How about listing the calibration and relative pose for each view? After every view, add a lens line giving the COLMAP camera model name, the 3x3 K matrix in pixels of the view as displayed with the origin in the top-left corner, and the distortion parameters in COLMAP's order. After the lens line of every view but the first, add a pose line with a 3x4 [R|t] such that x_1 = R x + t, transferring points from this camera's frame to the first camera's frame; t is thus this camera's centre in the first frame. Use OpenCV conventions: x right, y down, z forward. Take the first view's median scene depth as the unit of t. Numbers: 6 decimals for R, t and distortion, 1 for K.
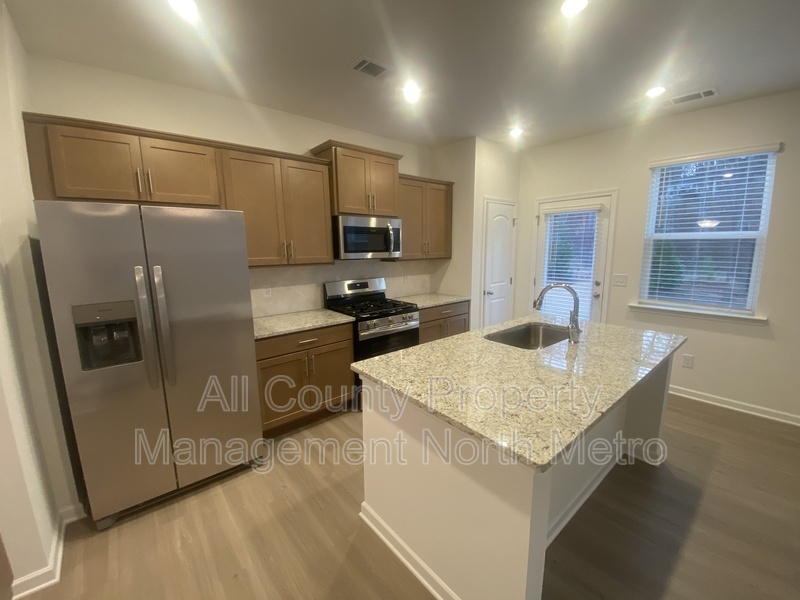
lens RADIAL K [[323.0, 0, 400.0], [0, 323.0, 300.0], [0, 0, 1]] dist [0.031528, -0.025584]
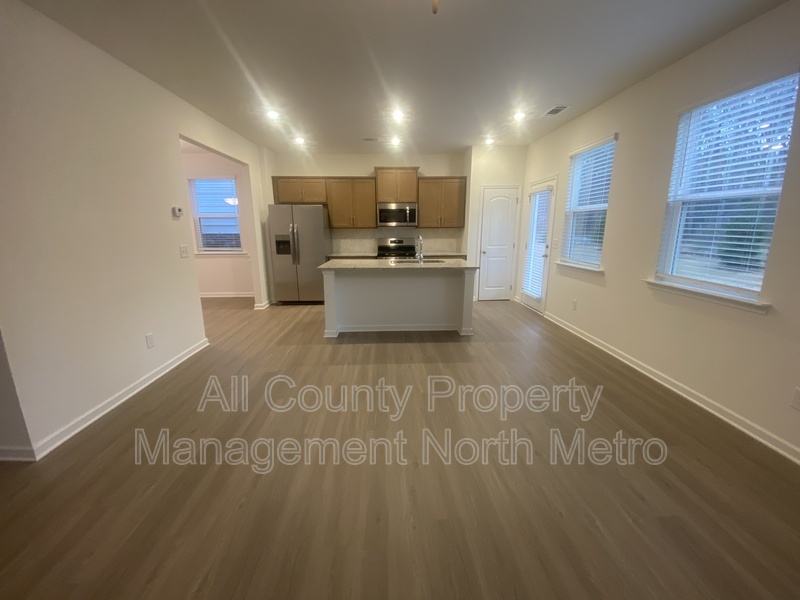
lens RADIAL K [[323.0, 0, 400.0], [0, 323.0, 300.0], [0, 0, 1]] dist [0.031528, -0.025584]
pose [[0.788436, 0.140387, -0.598883, 1.124212], [-0.105299, 0.990040, 0.093454, 0.121534], [0.606037, -0.010621, 0.795365, -0.489872]]
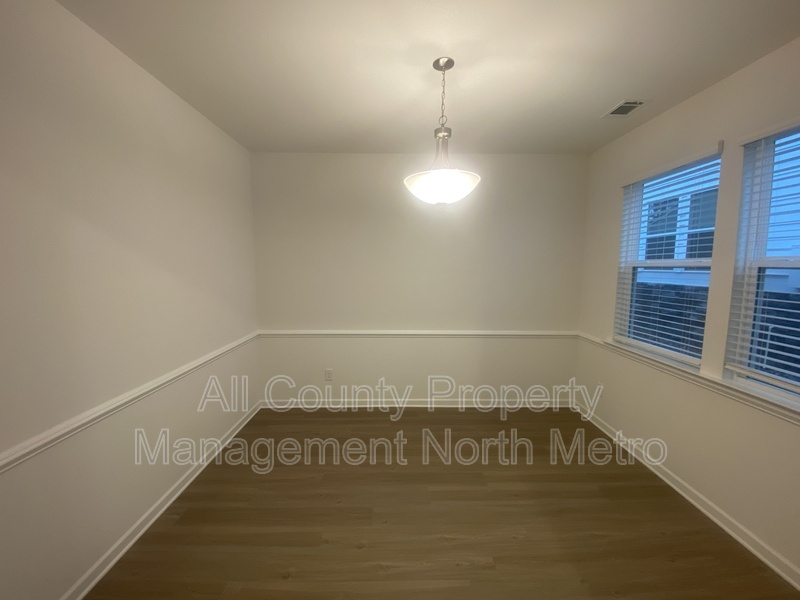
lens RADIAL K [[324.7, 0, 400.0], [0, 324.7, 300.0], [0, 0, 1]] dist [-0.001182, -0.015143]
pose [[-0.634535, 0.092964, -0.767283, -0.274958], [-0.120151, 0.968806, 0.216744, -0.049883], [0.763498, 0.229722, -0.603572, 0.226147]]
